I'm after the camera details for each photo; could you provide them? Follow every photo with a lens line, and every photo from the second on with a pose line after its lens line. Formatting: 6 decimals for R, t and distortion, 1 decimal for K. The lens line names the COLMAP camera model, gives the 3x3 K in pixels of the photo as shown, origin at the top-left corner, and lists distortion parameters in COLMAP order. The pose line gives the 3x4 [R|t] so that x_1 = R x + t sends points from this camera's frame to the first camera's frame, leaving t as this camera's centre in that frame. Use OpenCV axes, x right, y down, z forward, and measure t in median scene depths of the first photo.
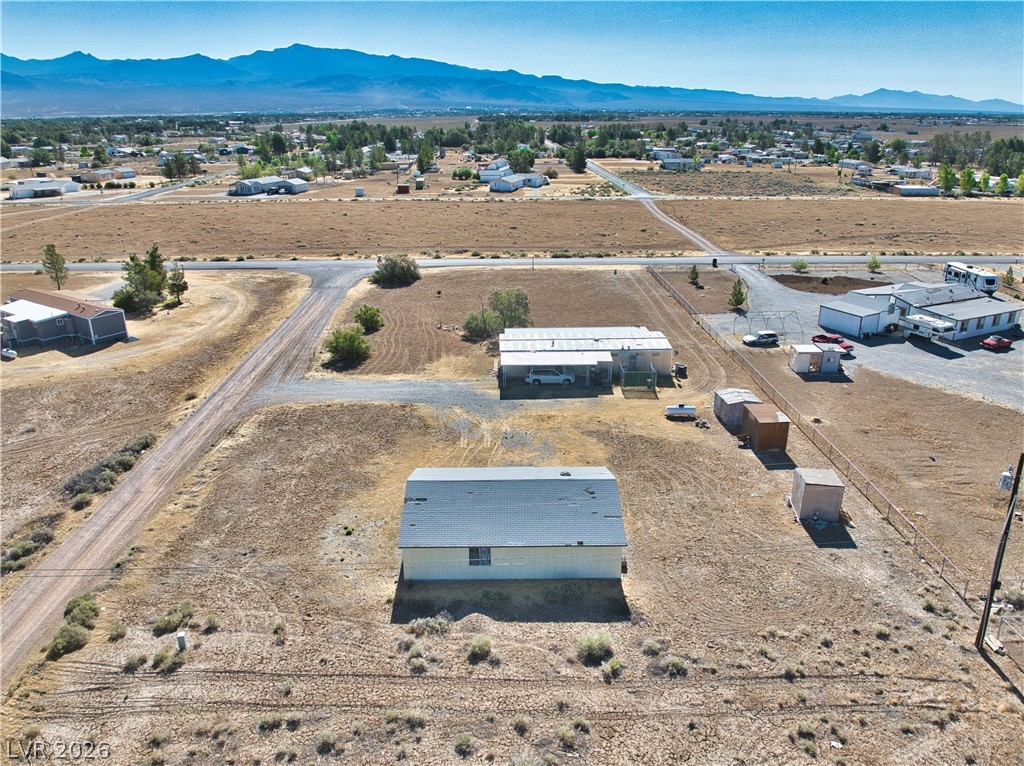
lens RADIAL K [[755.3, 0, 511.2], [0, 755.3, 385.2], [0, 0, 1]] dist [-0.040522, -0.002729]
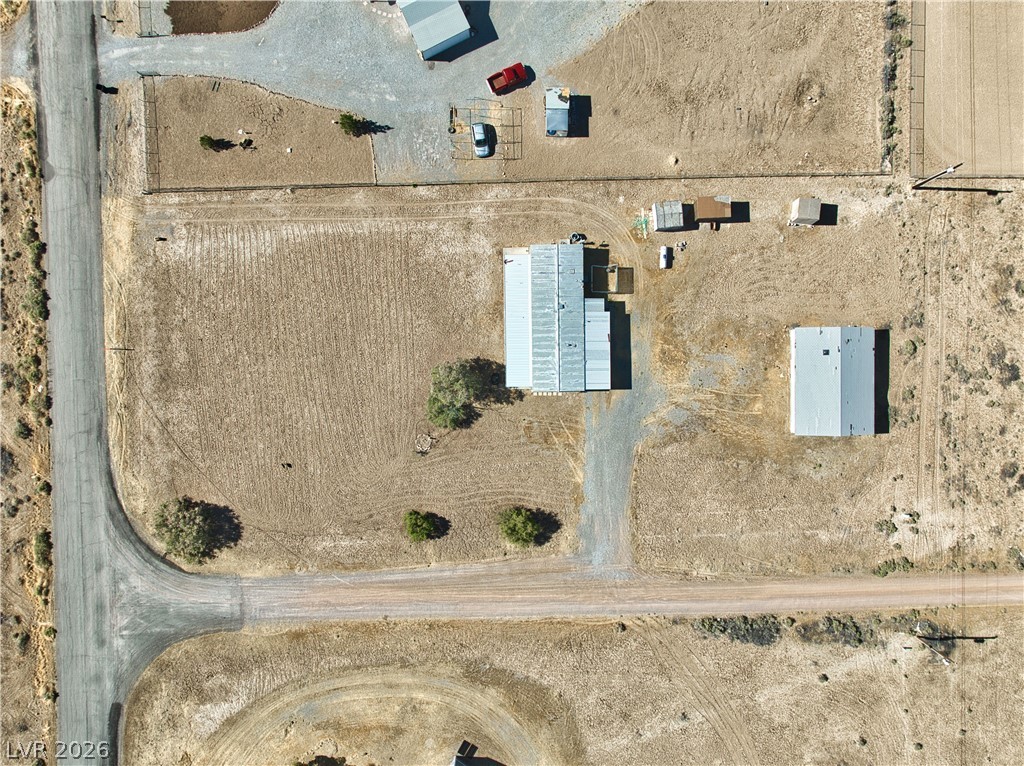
lens RADIAL K [[743.0, 0, 511.0], [0, 743.0, 404.9], [0, 0, 1]] dist [-0.033442, -0.009068]
pose [[0.002785, -0.999767, -0.021418, -0.014698], [0.343639, -0.019157, 0.938907, -1.175788], [-0.939098, -0.009975, 0.343505, 0.702198]]
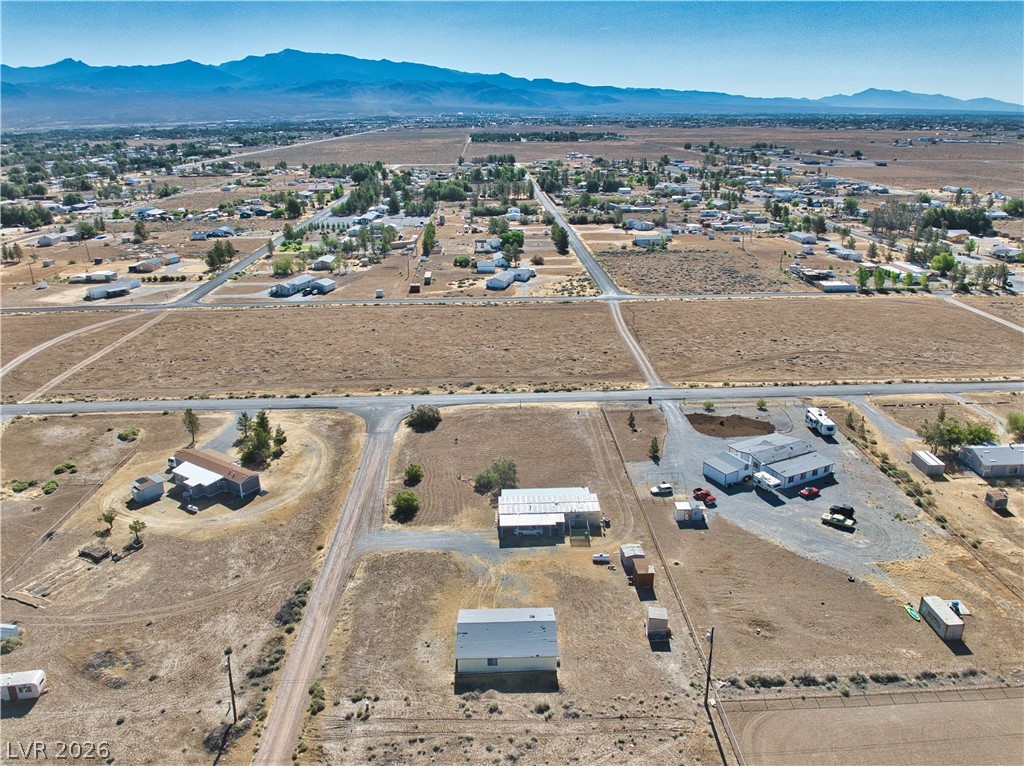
lens RADIAL K [[743.0, 0, 511.0], [0, 743.0, 404.9], [0, 0, 1]] dist [-0.033442, -0.009068]
pose [[0.999912, -0.011364, 0.006861, 0.003639], [0.011189, 0.999624, 0.025032, -0.330553], [-0.007143, -0.024953, 0.999663, -0.657176]]
